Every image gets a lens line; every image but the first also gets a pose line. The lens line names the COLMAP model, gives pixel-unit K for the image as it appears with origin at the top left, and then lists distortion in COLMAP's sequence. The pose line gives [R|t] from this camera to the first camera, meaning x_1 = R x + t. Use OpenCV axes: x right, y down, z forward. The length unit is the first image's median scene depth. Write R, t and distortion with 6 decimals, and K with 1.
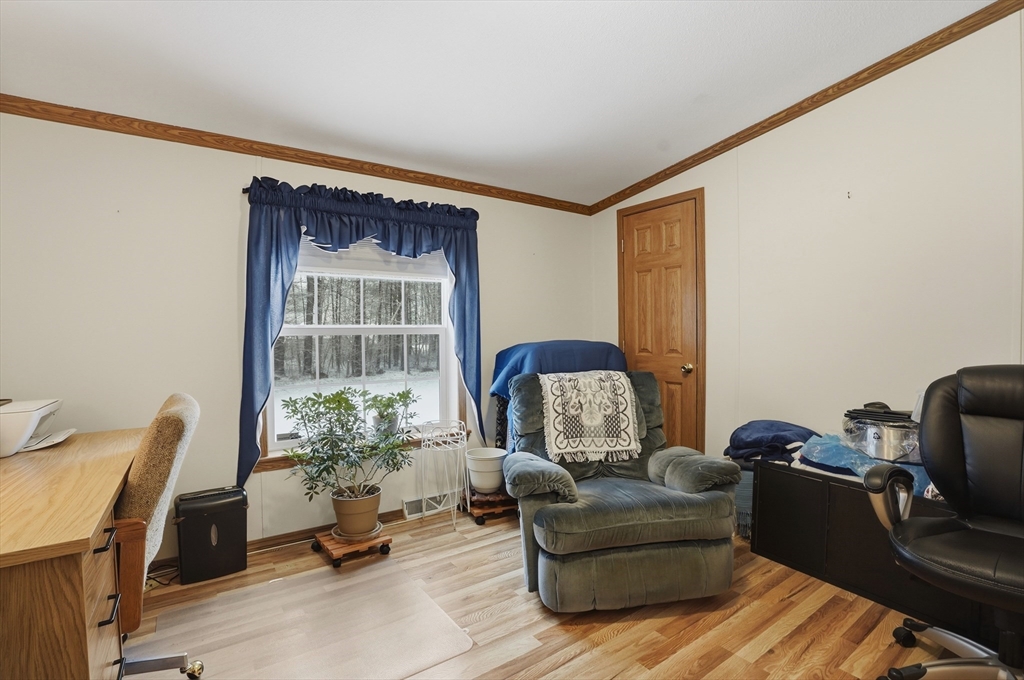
lens RADIAL K [[490.6, 0, 492.0], [0, 490.6, 340.9], [0, 0, 1]] dist [-0.071475, 0.028734]
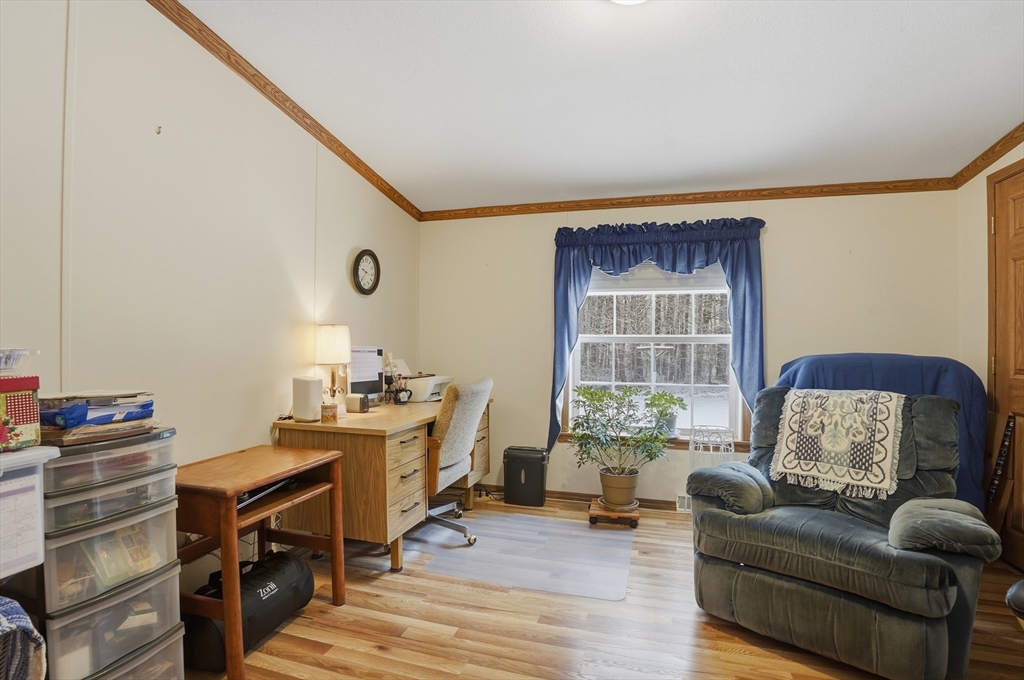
lens RADIAL K [[490.6, 0, 492.0], [0, 490.6, 340.9], [0, 0, 1]] dist [-0.071475, 0.028734]
pose [[0.607978, 0.012274, -0.793859, 0.501963], [-0.022681, 0.999741, -0.001913, -0.007995], [0.793630, 0.019169, 0.608098, -0.008105]]
